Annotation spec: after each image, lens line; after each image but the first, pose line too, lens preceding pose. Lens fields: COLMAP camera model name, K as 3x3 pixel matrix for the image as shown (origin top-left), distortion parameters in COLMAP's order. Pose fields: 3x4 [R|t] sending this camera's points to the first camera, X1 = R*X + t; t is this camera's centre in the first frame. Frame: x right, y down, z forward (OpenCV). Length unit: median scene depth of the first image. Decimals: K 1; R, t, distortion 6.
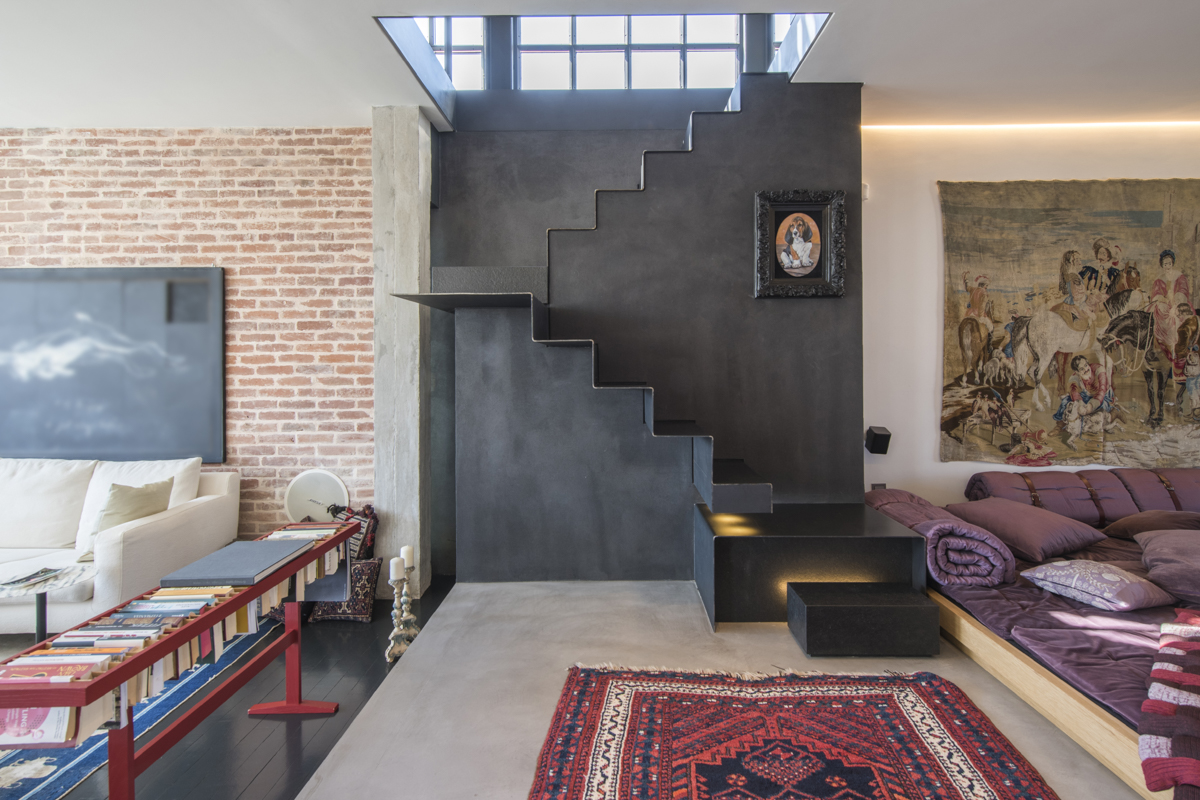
lens RADIAL K [[595.4, 0, 603.9], [0, 595.4, 362.0], [0, 0, 1]] dist [0.007775, 0.000333]
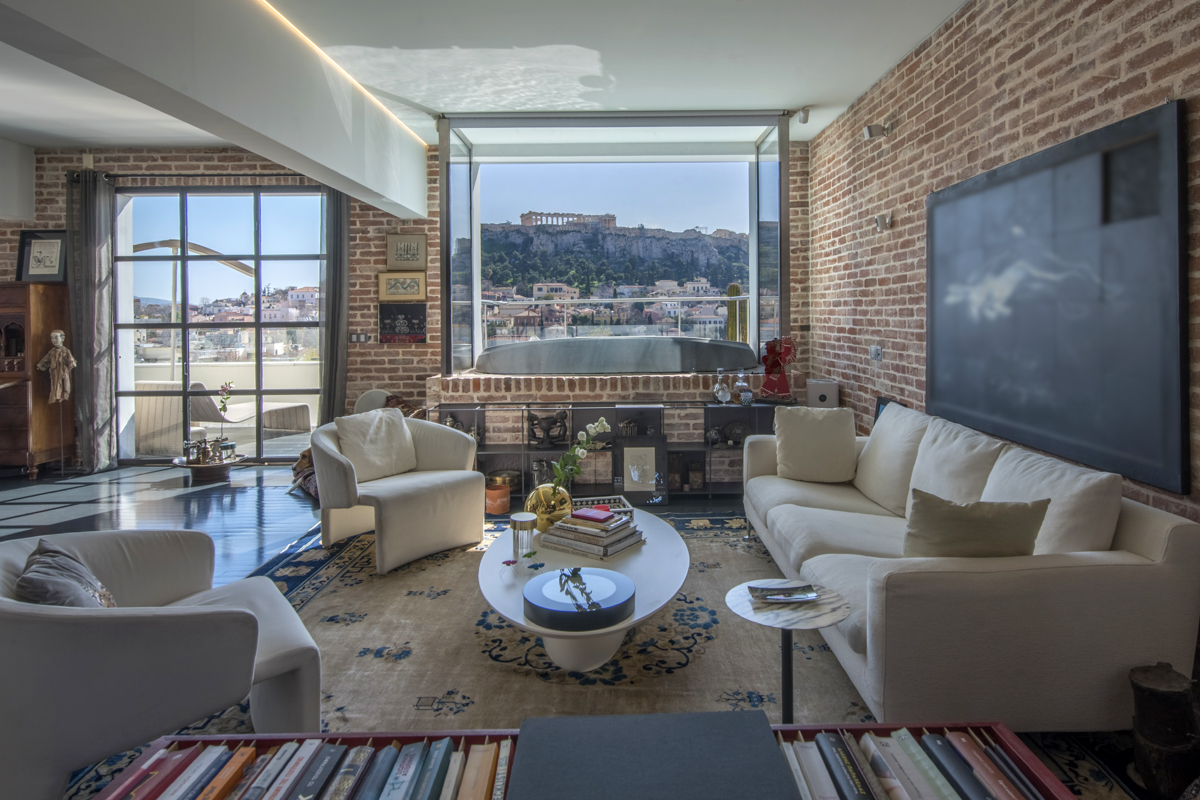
lens RADIAL K [[701.3, 0, 636.6], [0, 701.3, 309.1], [0, 0, 1]] dist [0.008067, -0.008510]
pose [[0.037016, -0.001367, -0.999314, -0.075465], [0.015081, 0.999886, -0.000809, 0.009155], [0.999201, -0.015041, 0.037032, 0.522144]]
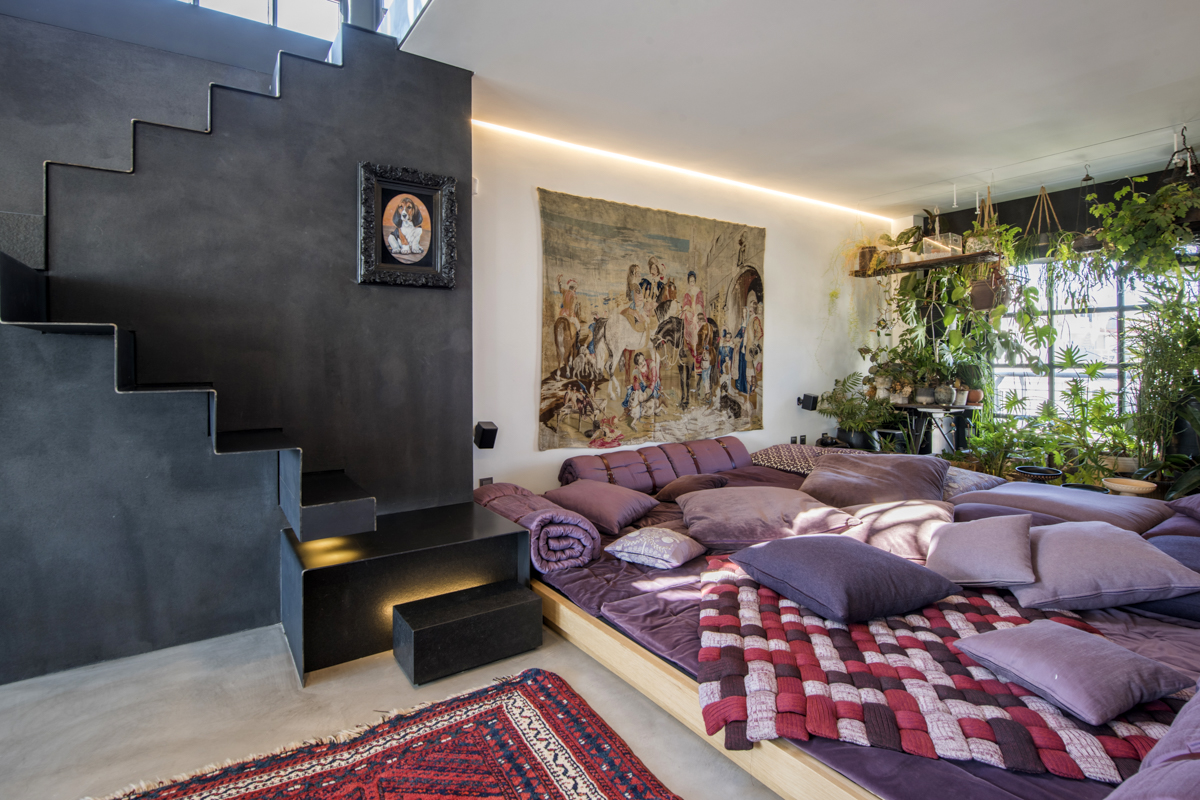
lens RADIAL K [[588.7, 0, 577.7], [0, 588.7, 357.5], [0, 0, 1]] dist [-0.010054, -0.001182]
pose [[0.830354, 0.003086, 0.557227, 0.034883], [-0.002981, 0.999995, -0.001095, 0.000923], [-0.557228, -0.000752, 0.830359, 0.089930]]
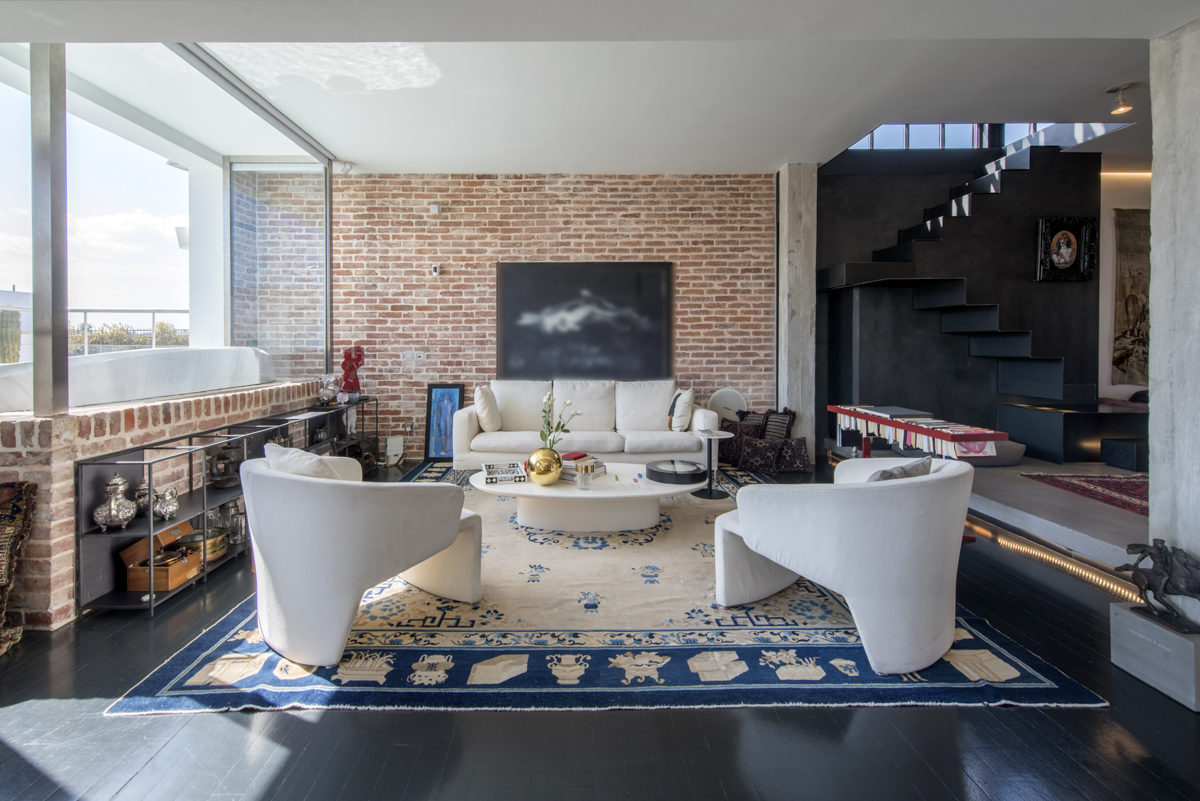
lens RADIAL K [[515.3, 0, 569.0], [0, 515.3, 352.8], [0, 0, 1]] dist [0.007528, -0.002014]
pose [[0.999957, 0.001997, 0.009097, -0.917509], [-0.002212, 0.999716, 0.023724, 0.052133], [-0.009047, -0.023743, 0.999677, -0.379272]]
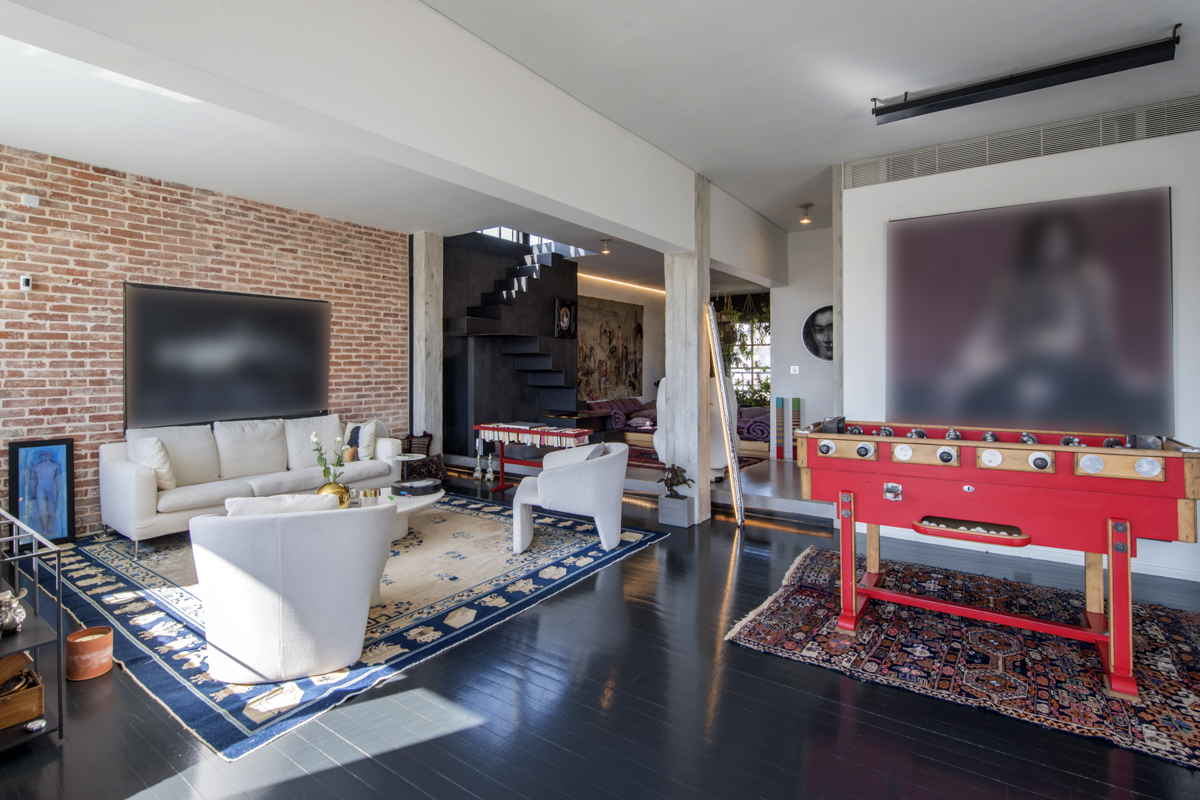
lens RADIAL K [[572.3, 0, 569.7], [0, 572.3, 367.8], [0, 0, 1]] dist [-0.017788, -0.000694]
pose [[0.590832, 0.003081, 0.806789, -1.506150], [-0.007210, 0.999973, 0.001462, 0.018967], [-0.806762, -0.006680, 0.590838, -0.475526]]
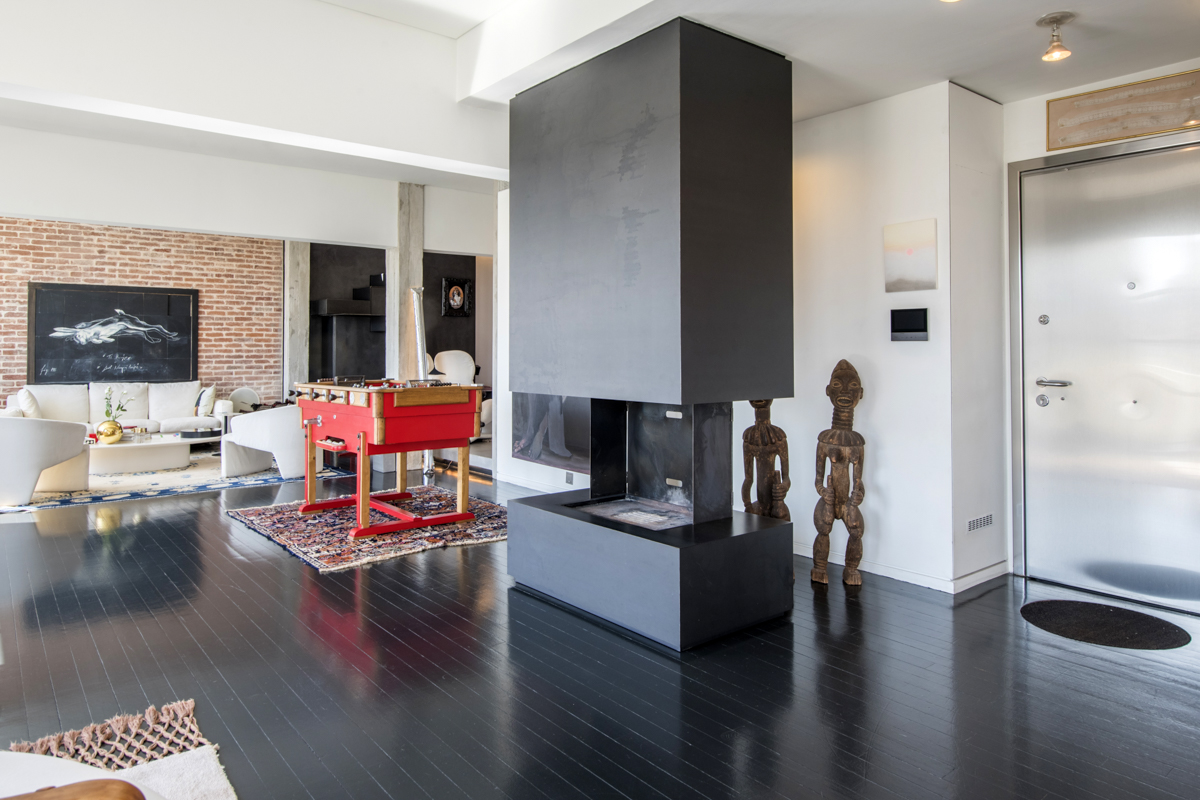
lens RADIAL K [[749.8, 0, 594.9], [0, 749.8, 338.5], [0, 0, 1]] dist [-0.010152, -0.004485]
pose [[0.765896, 0.013851, 0.642815, -1.228282], [-0.009081, 0.999901, -0.010725, 0.024247], [-0.642901, 0.002376, 0.765946, -1.809179]]
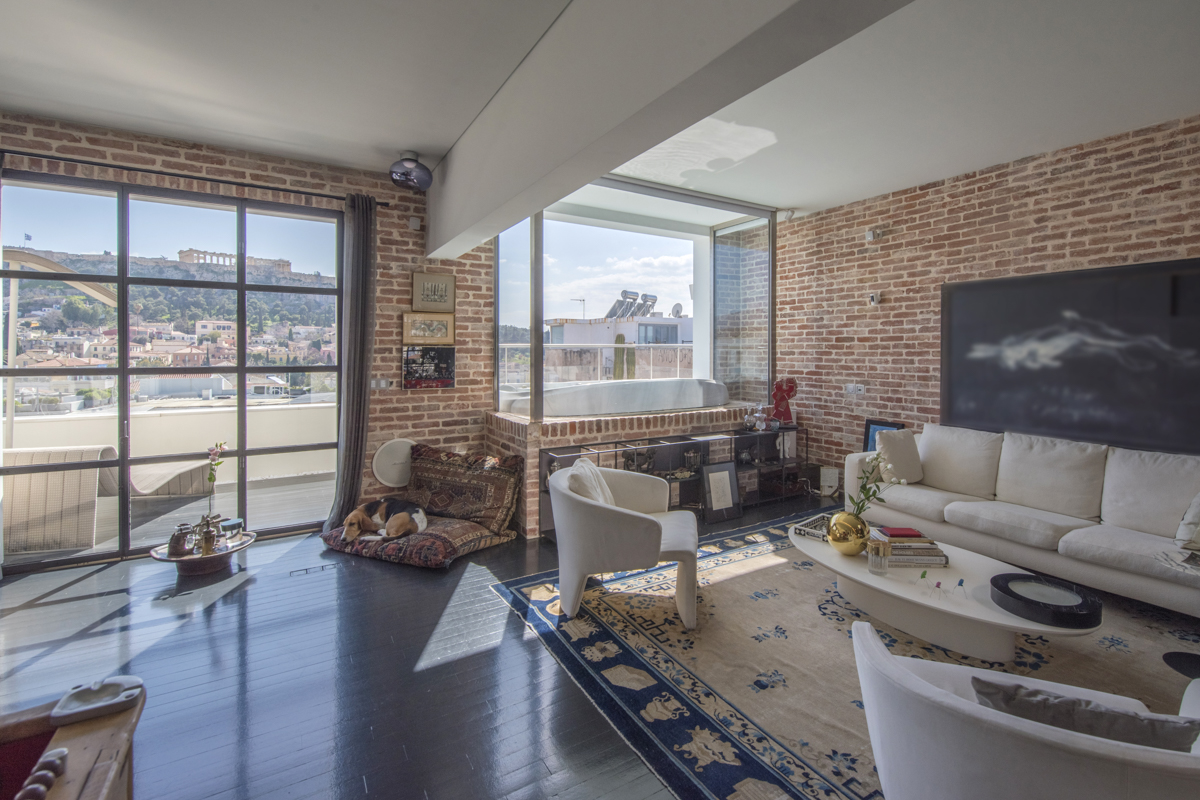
lens RADIAL K [[535.5, 0, 640.0], [0, 535.5, 352.3], [0, 0, 1]] dist [-0.005977, 0.000033]
pose [[0.555508, 0.006994, -0.831482, -0.479903], [-0.001357, 0.999971, 0.007504, -0.010183], [0.831510, -0.003040, 0.555501, -0.227651]]
